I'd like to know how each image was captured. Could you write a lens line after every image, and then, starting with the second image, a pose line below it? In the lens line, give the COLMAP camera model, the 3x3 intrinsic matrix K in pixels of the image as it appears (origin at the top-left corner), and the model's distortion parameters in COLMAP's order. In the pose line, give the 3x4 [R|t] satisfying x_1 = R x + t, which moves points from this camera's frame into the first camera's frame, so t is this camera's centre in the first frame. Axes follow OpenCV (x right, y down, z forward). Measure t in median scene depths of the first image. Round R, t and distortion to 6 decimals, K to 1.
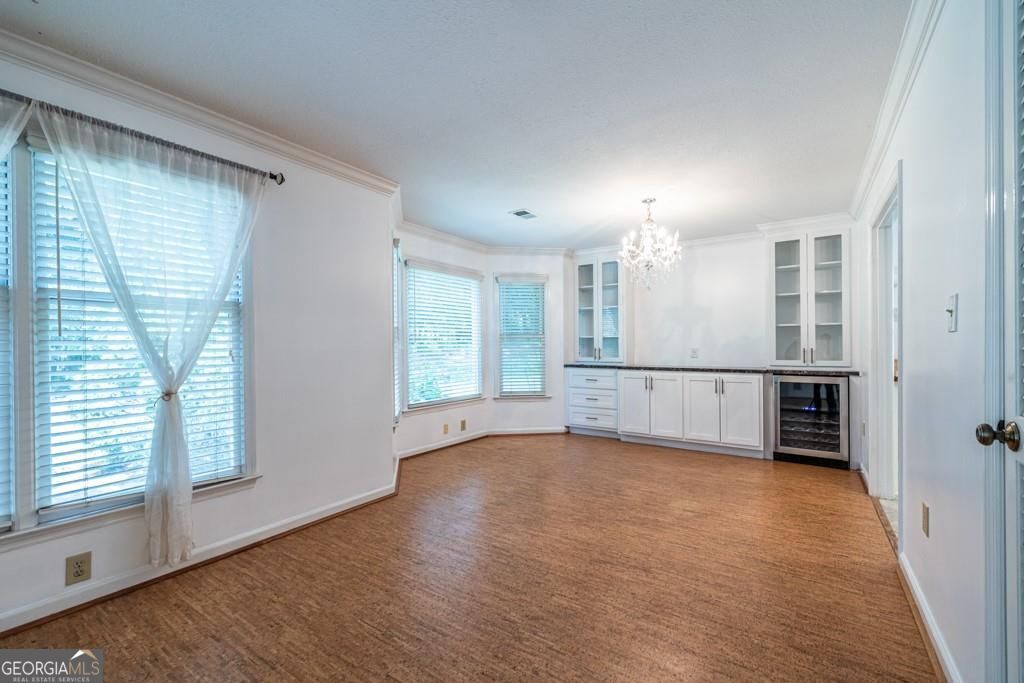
lens RADIAL K [[432.3, 0, 515.6], [0, 432.3, 340.9], [0, 0, 1]] dist [0.000910, 0.001119]
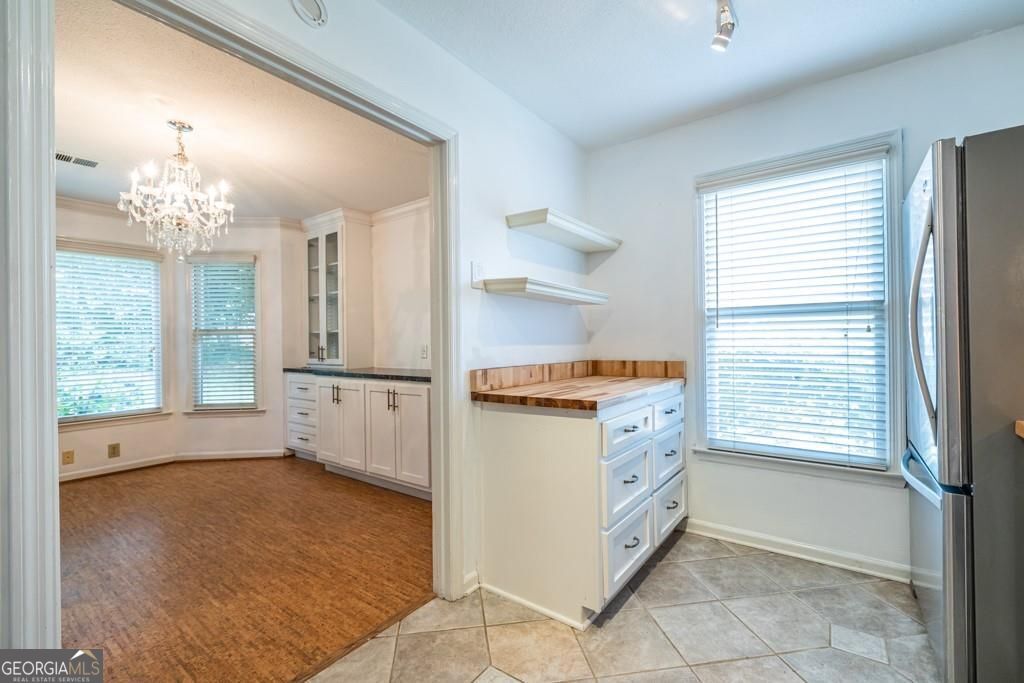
lens RADIAL K [[432.3, 0, 537.2], [0, 432.3, 341.5], [0, 0, 1]] dist [0.000910, 0.001119]
pose [[0.999600, -0.009034, -0.026788, 0.605852], [0.009213, 0.999936, 0.006562, 0.005790], [0.026727, -0.006806, 0.999620, 0.248867]]
